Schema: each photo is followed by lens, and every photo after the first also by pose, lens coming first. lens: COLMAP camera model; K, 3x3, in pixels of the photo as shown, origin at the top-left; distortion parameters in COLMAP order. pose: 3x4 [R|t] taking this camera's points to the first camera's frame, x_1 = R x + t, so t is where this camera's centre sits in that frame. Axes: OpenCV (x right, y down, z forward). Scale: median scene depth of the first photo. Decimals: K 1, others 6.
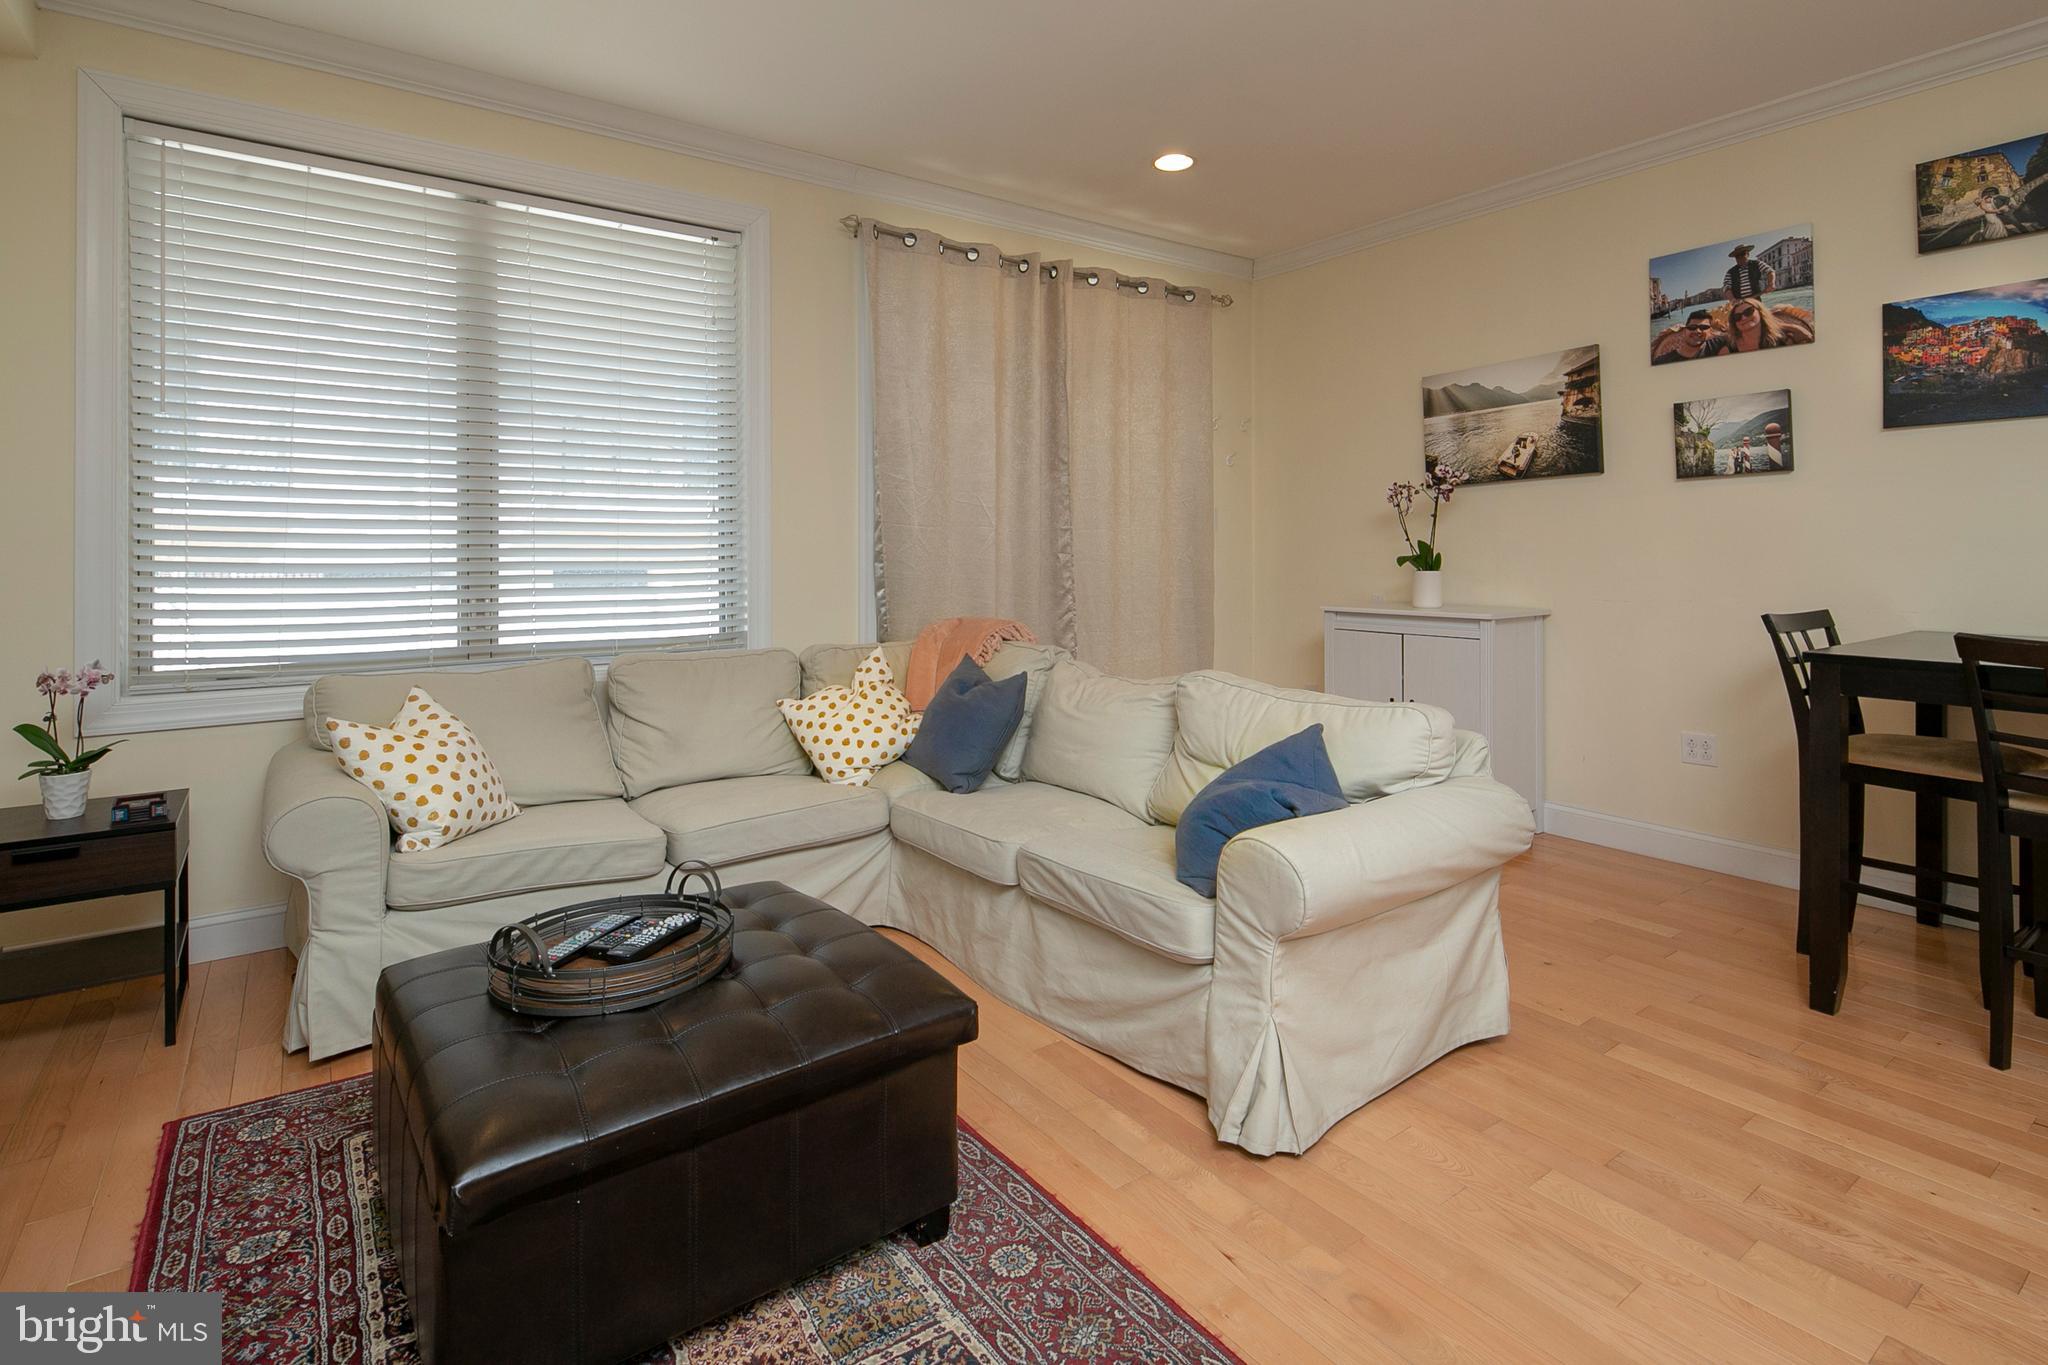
lens RADIAL K [[1002.5, 0, 1021.0], [0, 1002.5, 548.8], [0, 0, 1]] dist [0.003484, -0.001383]
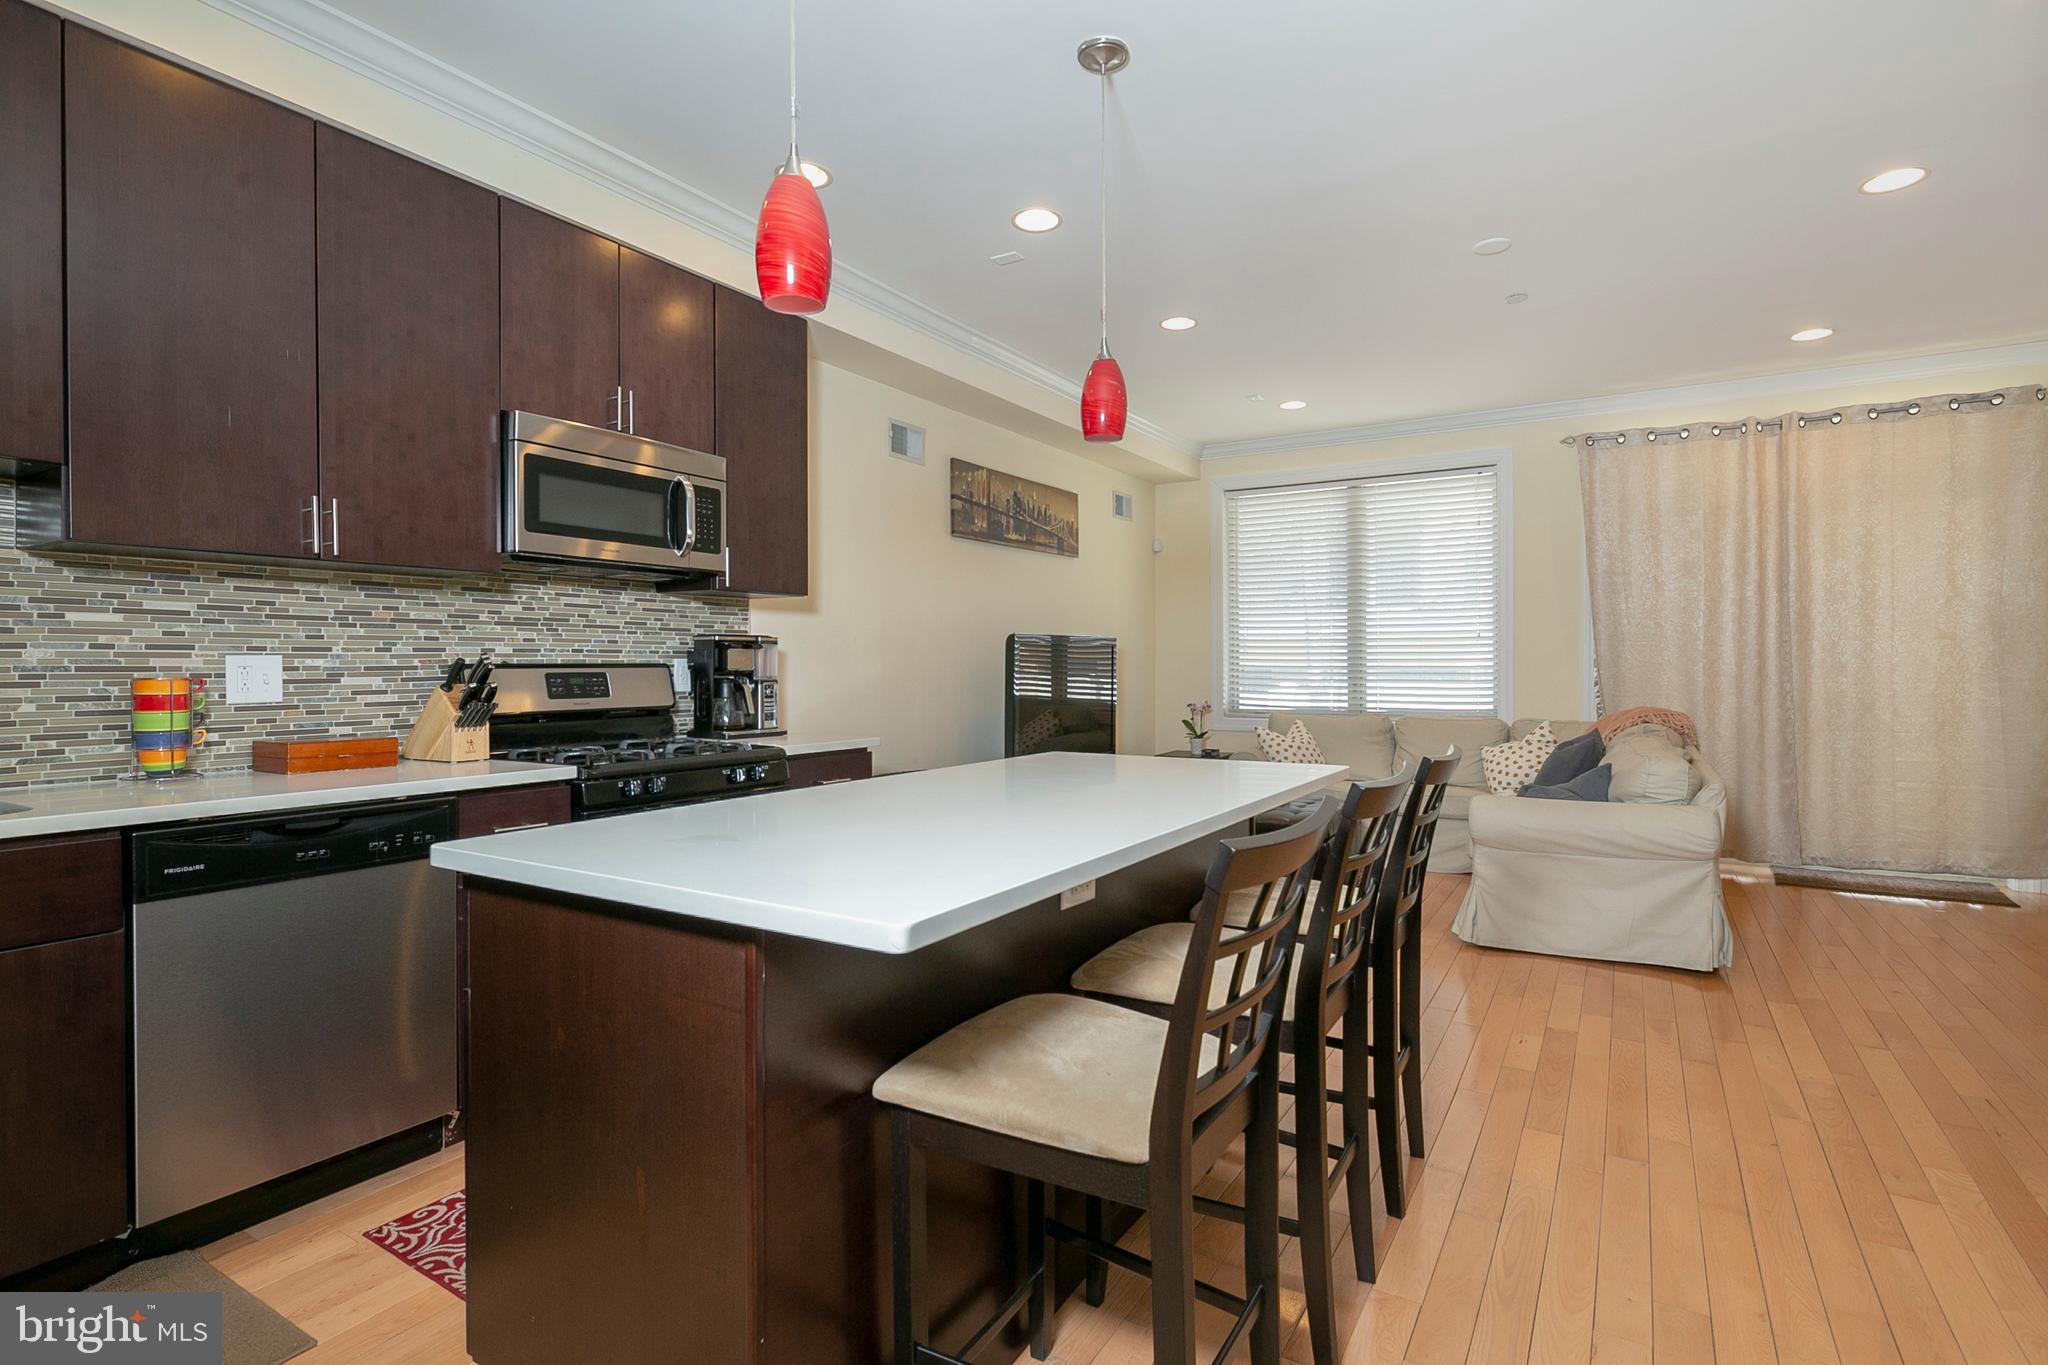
lens RADIAL K [[1002.5, 0, 1019.4], [0, 1002.5, 671.2], [0, 0, 1]] dist [0.003484, -0.001383]
pose [[0.388954, 0.008996, -0.921213, 0.996148], [0.007409, 0.999889, 0.012893, -0.006694], [0.921228, -0.011840, 0.388844, -0.384963]]
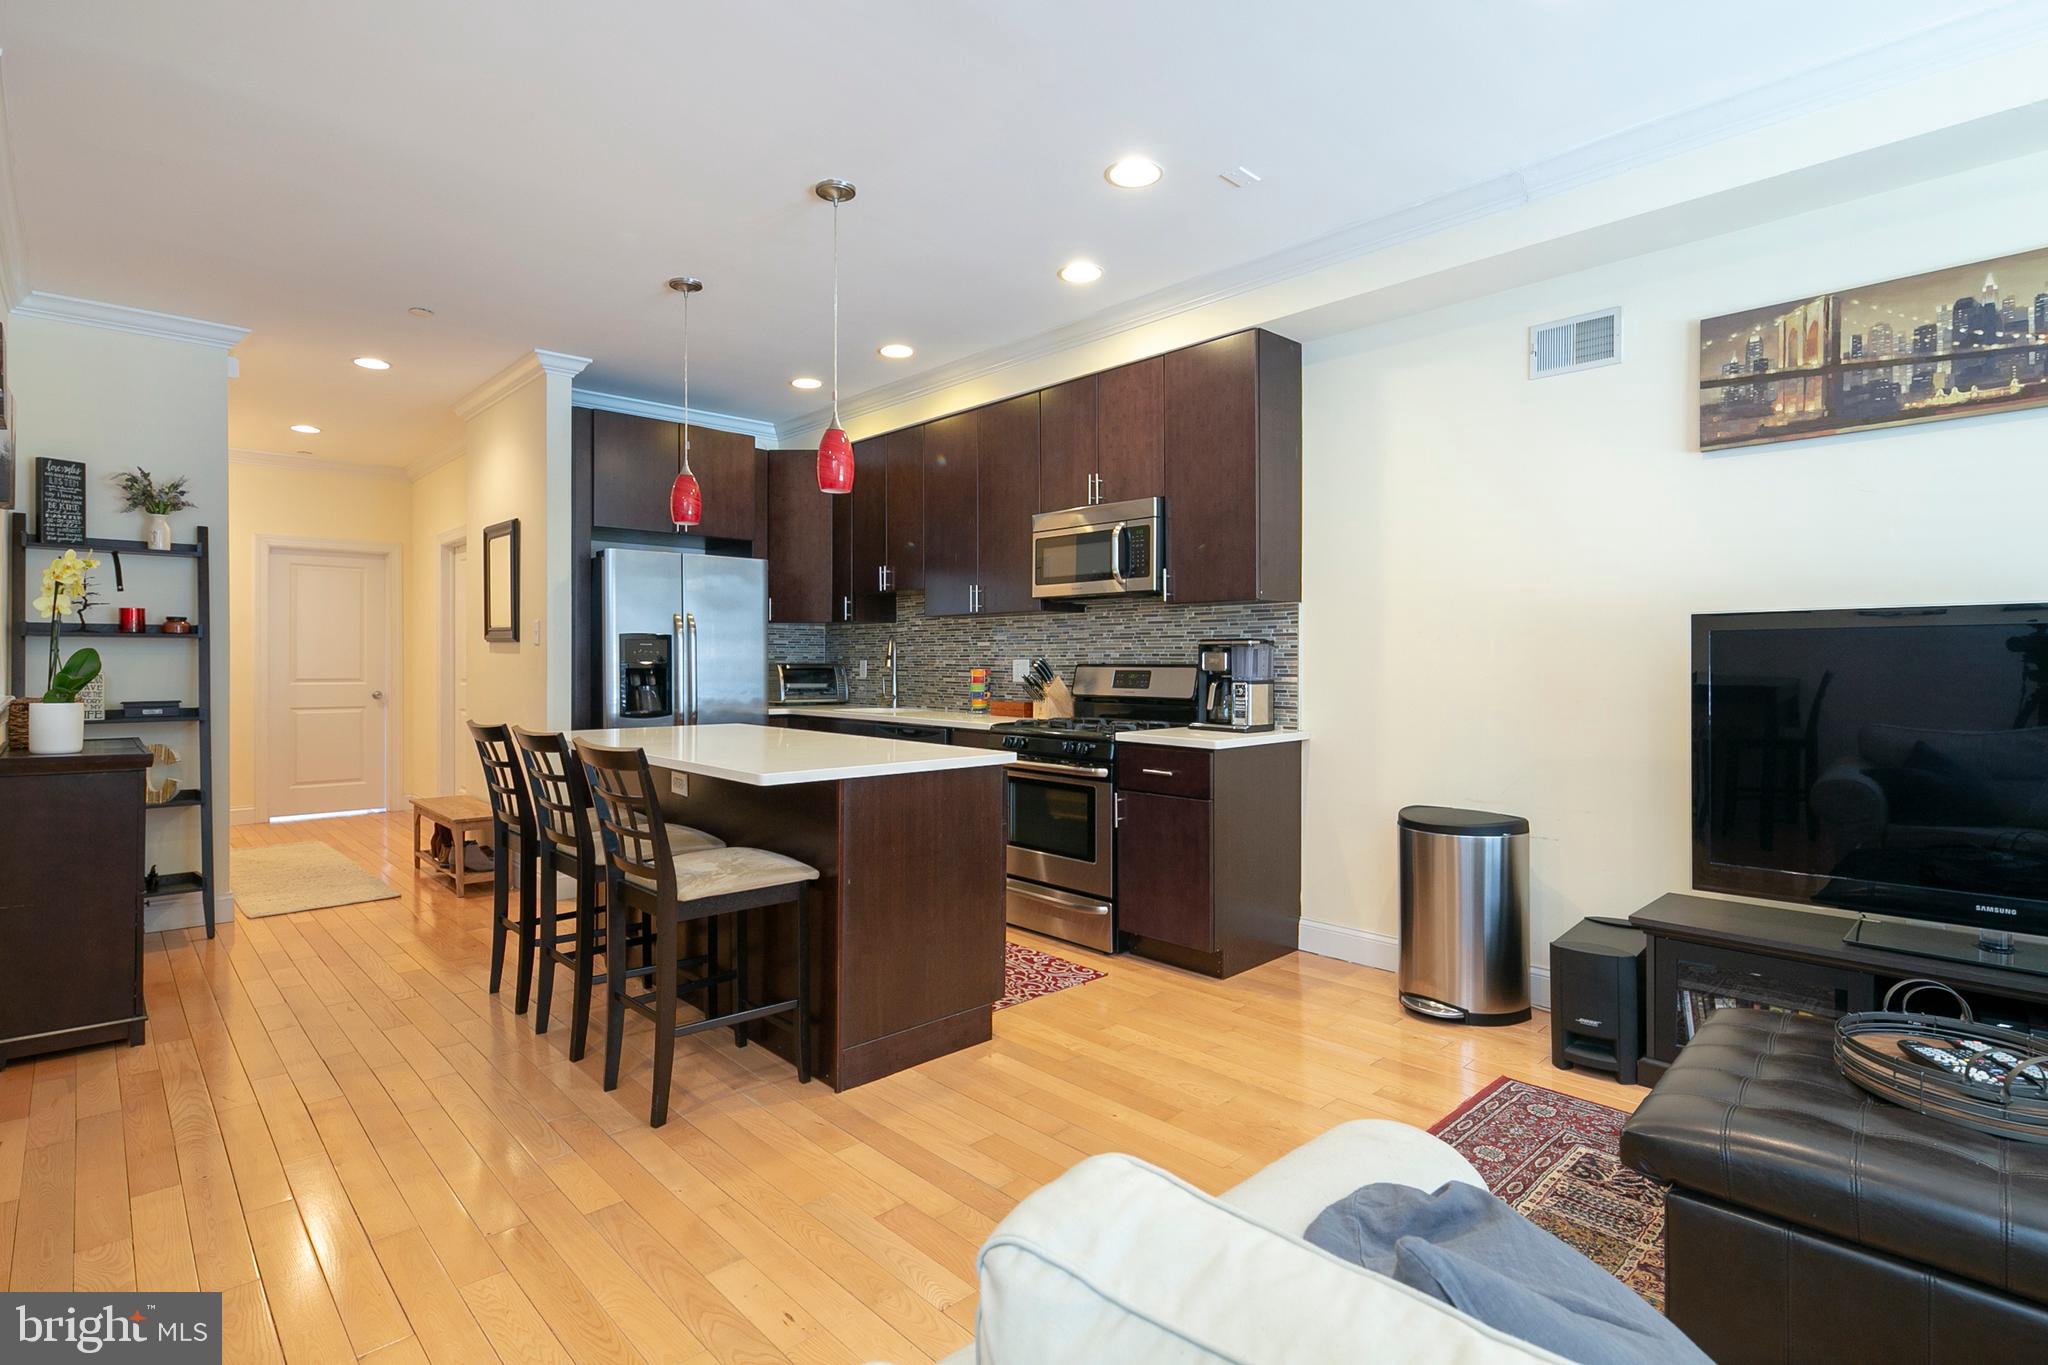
lens RADIAL K [[1002.5, 0, 1023.0], [0, 1002.5, 662.9], [0, 0, 1]] dist [0.003484, -0.001383]
pose [[-0.991368, 0.002975, -0.131076, 0.309911], [0.003544, 0.999985, -0.004105, -0.001337], [0.131062, -0.004534, -0.991364, 0.879362]]
